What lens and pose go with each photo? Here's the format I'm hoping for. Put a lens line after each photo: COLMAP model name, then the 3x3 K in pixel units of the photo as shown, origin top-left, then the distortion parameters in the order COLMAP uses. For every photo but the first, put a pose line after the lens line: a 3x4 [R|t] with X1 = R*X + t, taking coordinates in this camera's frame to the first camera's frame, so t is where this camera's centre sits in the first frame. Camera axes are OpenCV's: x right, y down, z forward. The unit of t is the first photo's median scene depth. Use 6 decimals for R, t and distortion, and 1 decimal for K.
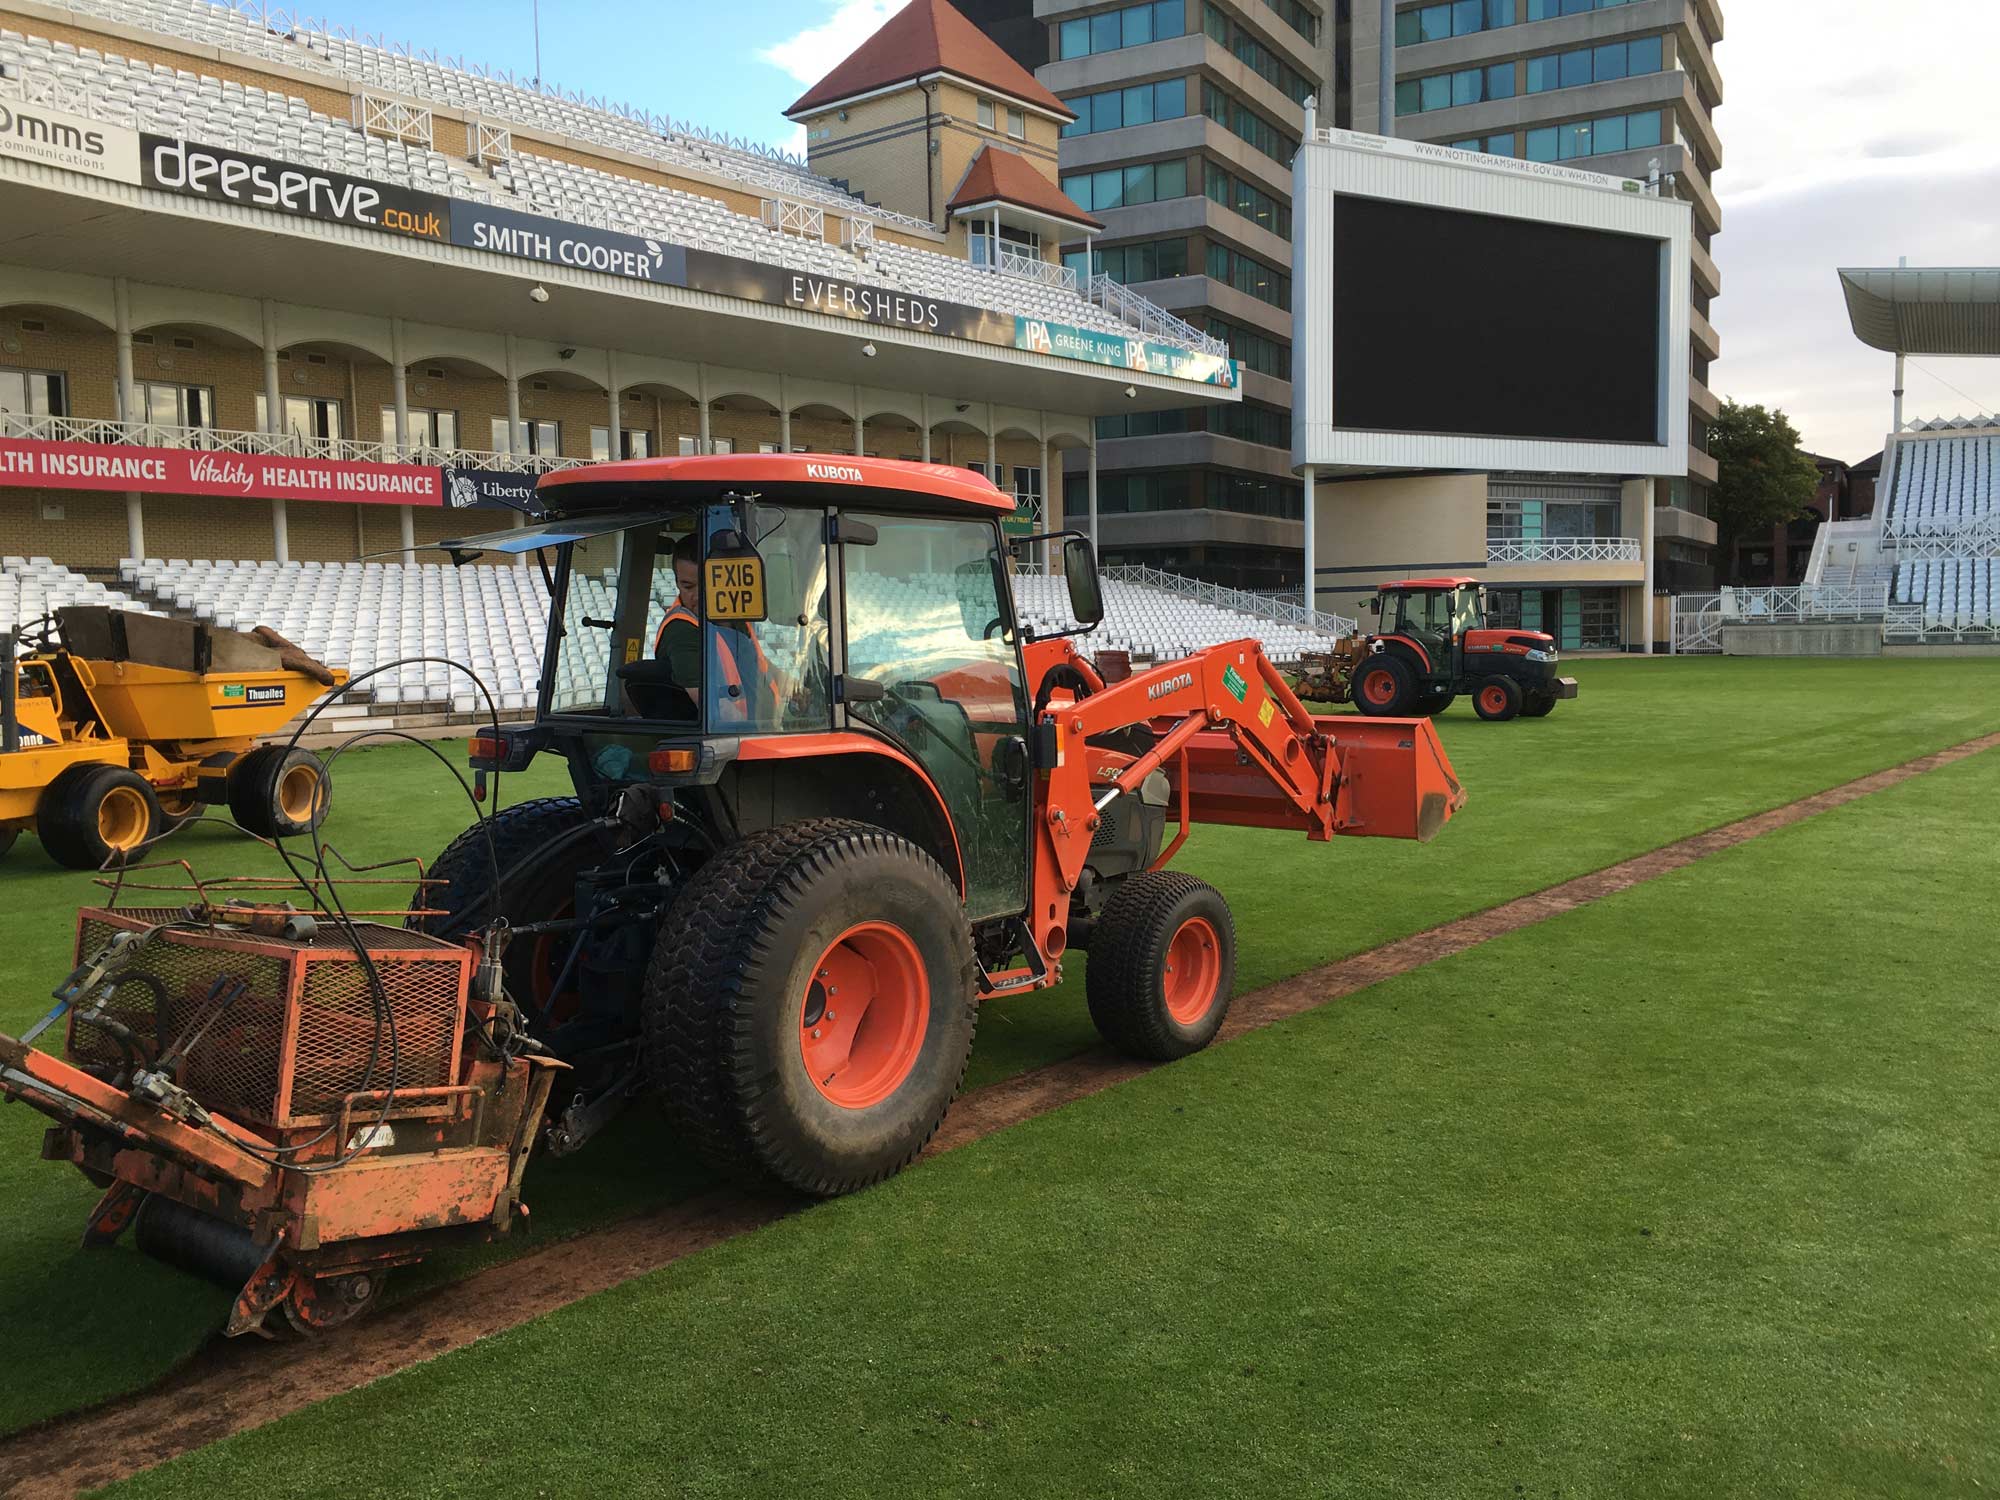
lens RADIAL K [[1689.0, 0, 1015.7], [0, 1689.0, 738.6], [0, 0, 1]] dist [0.080933, -0.098088]
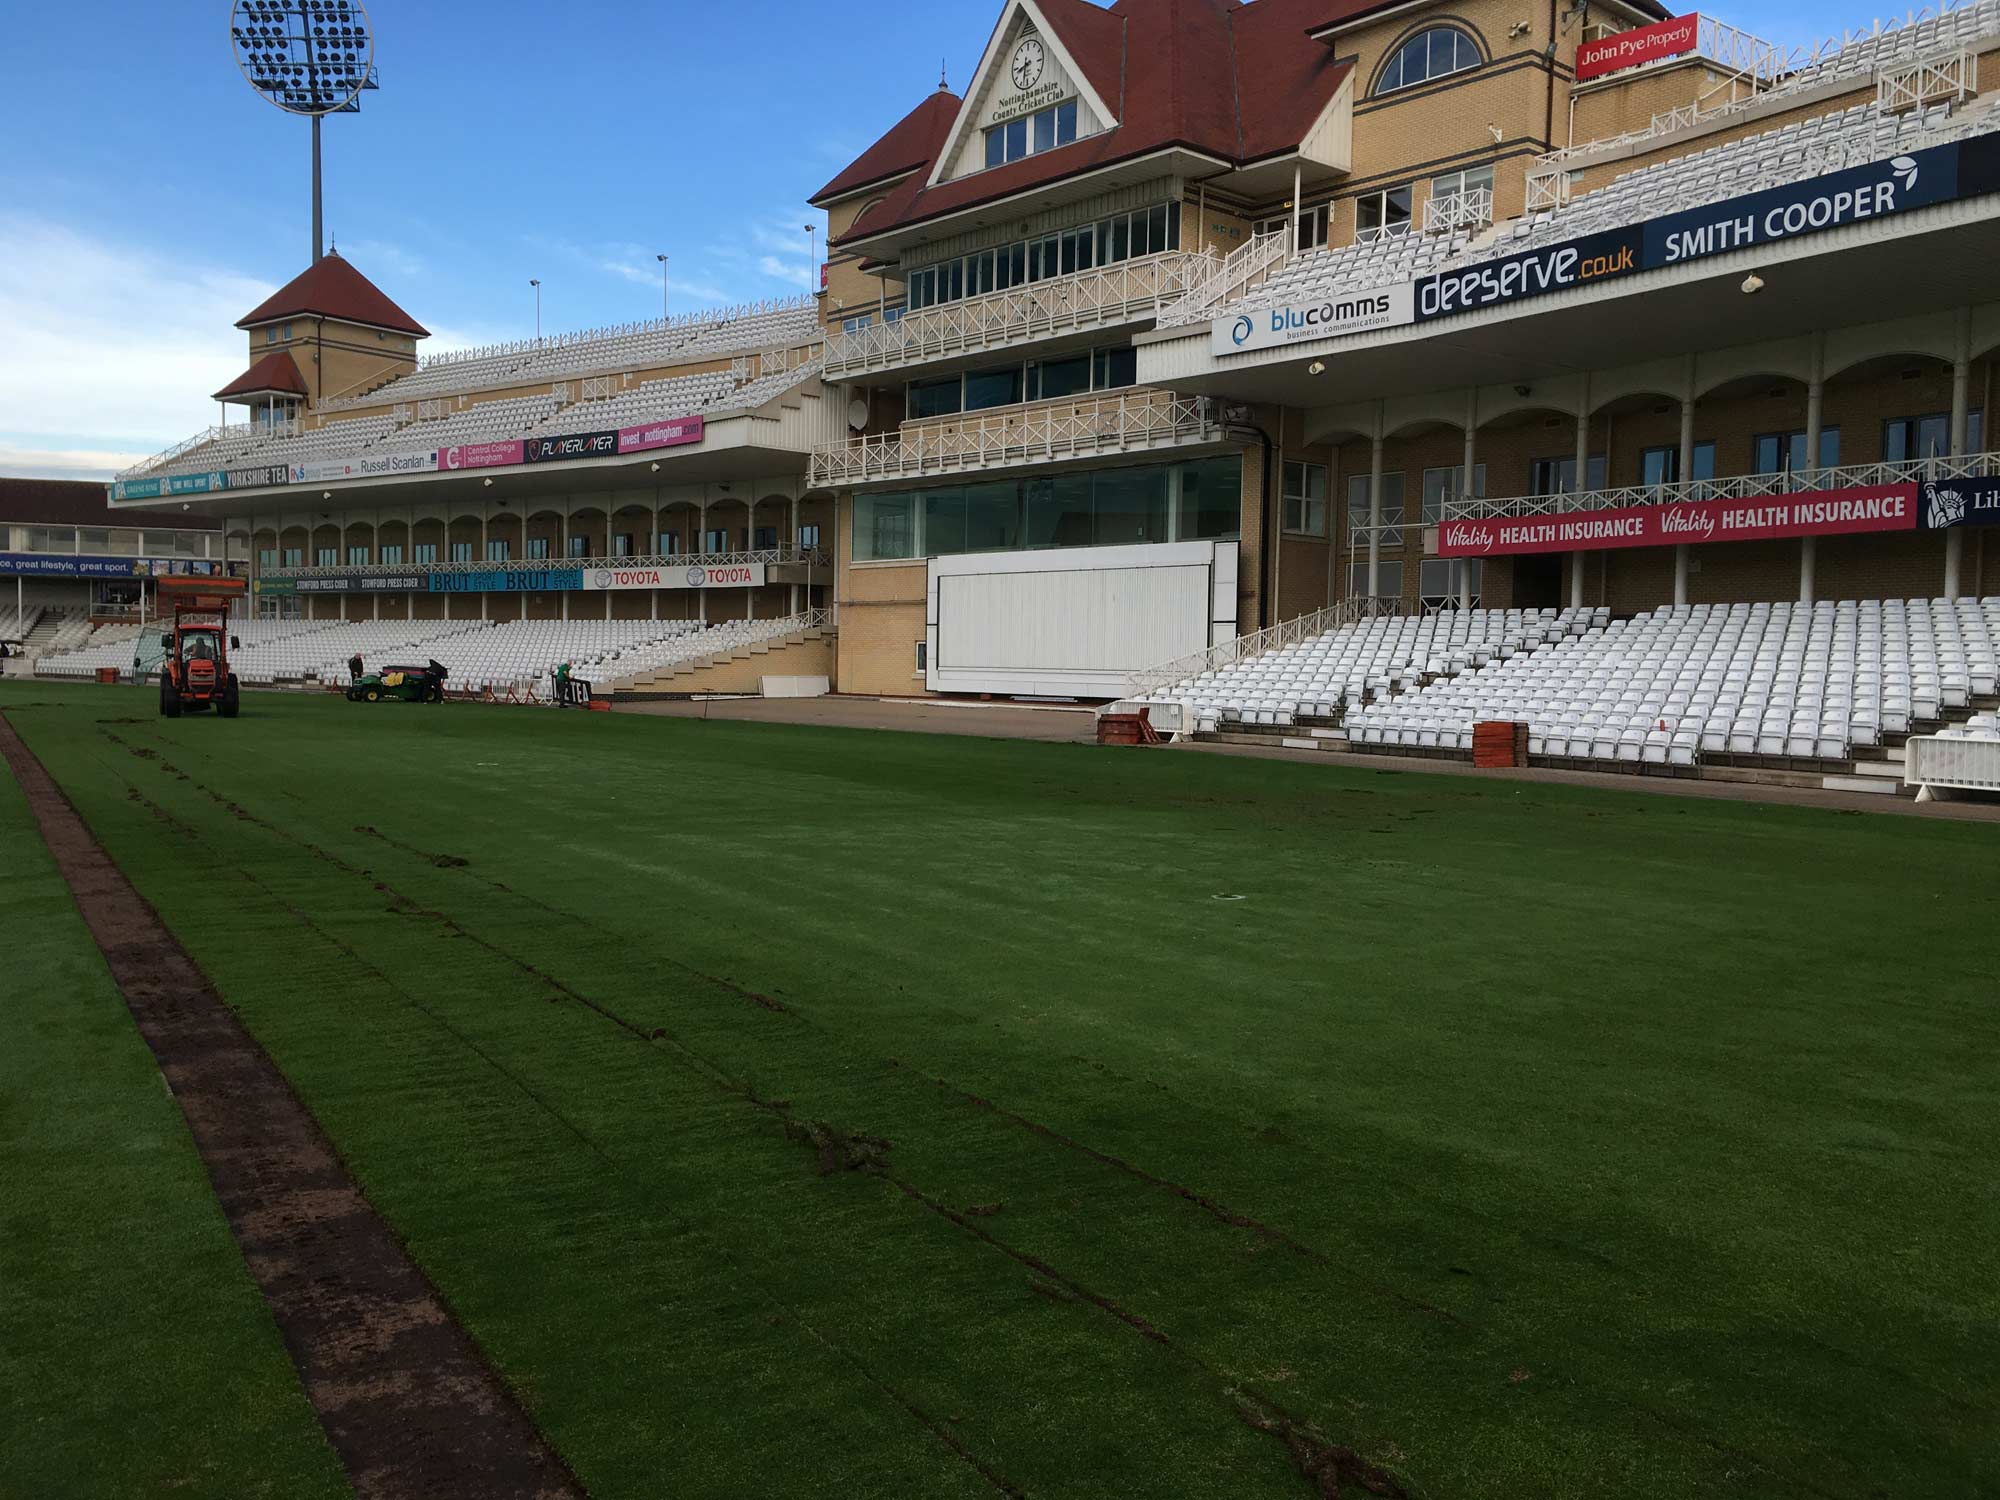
lens RADIAL K [[1689.0, 0, 1010.6], [0, 1689.0, 740.2], [0, 0, 1]] dist [0.080933, -0.098088]
pose [[-0.333014, 0.060203, -0.940998, 0.721490], [-0.069561, 0.993672, 0.088191, -0.092074], [0.940352, 0.094826, -0.326719, 1.039067]]
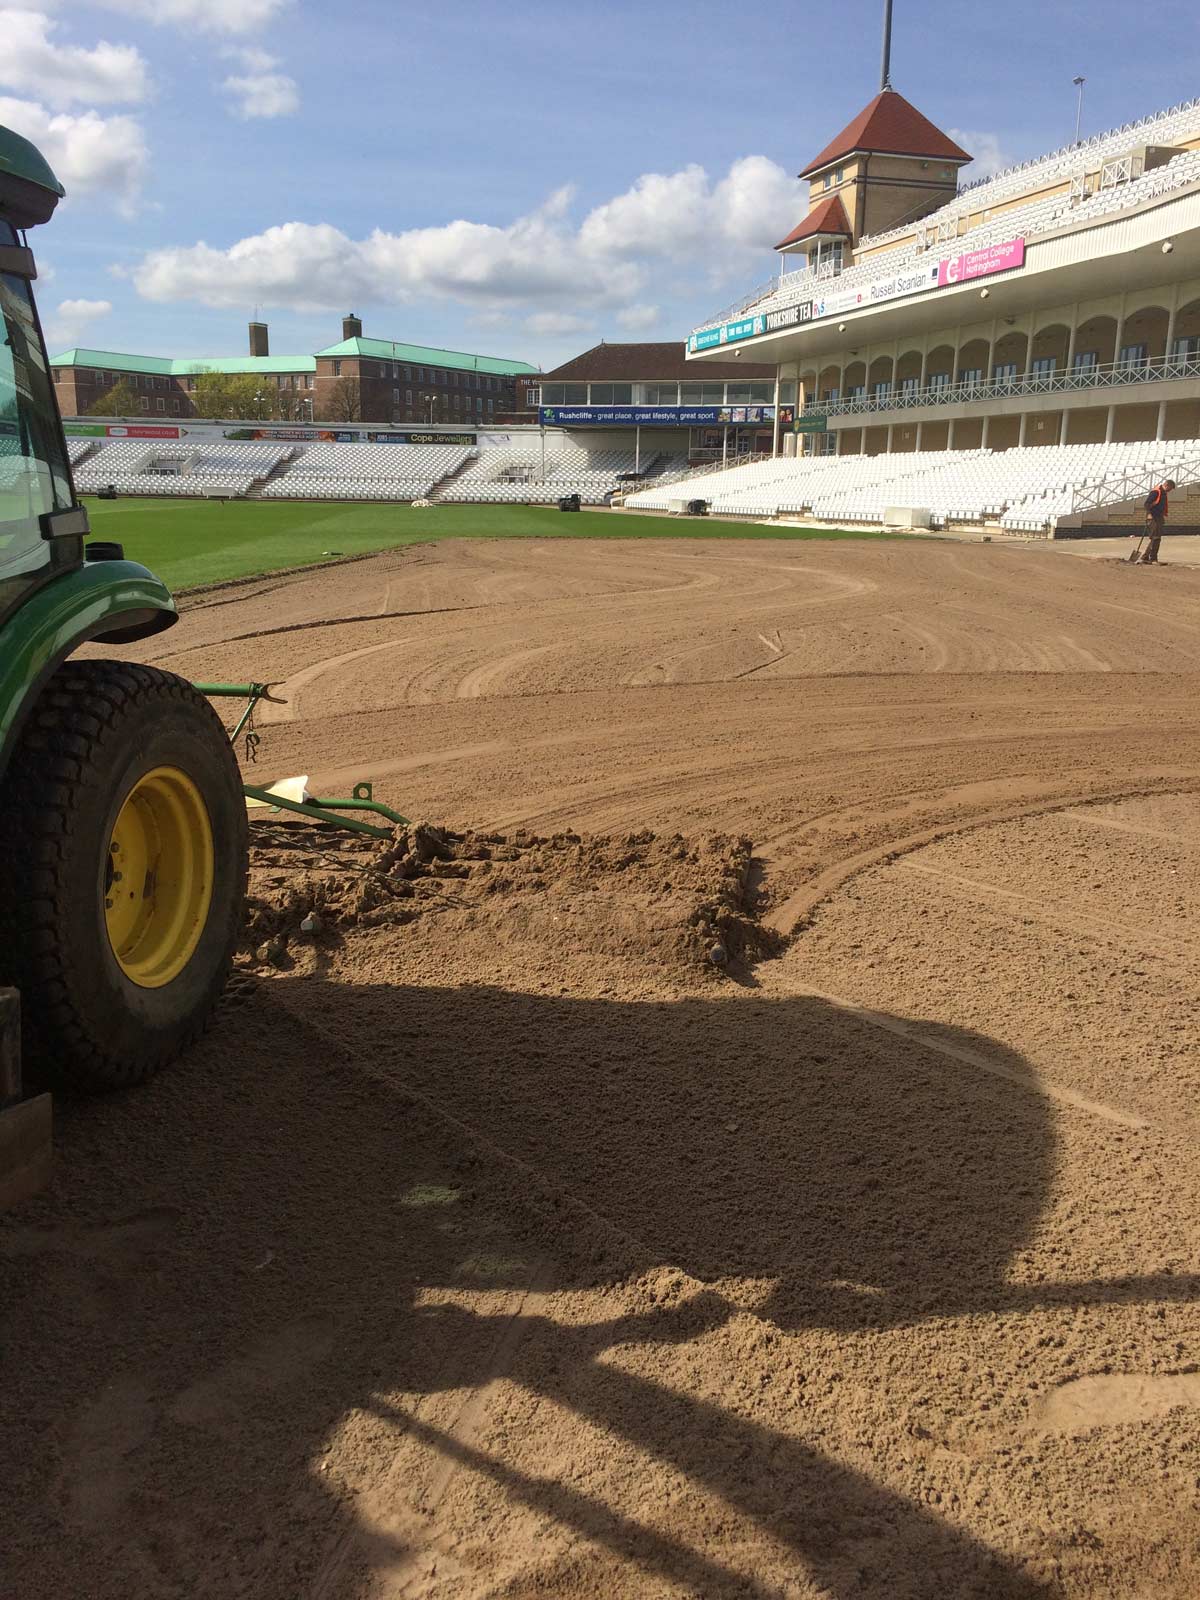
lens RADIAL K [[1351.2, 0, 604.6], [0, 1351.2, 787.9], [0, 0, 1]] dist [0.080933, -0.098088]
pose [[-0.816038, 0.140457, -0.560672, 0.251543], [-0.027576, 0.959460, 0.280494, -0.062162], [0.577340, 0.244355, -0.779083, 0.821883]]
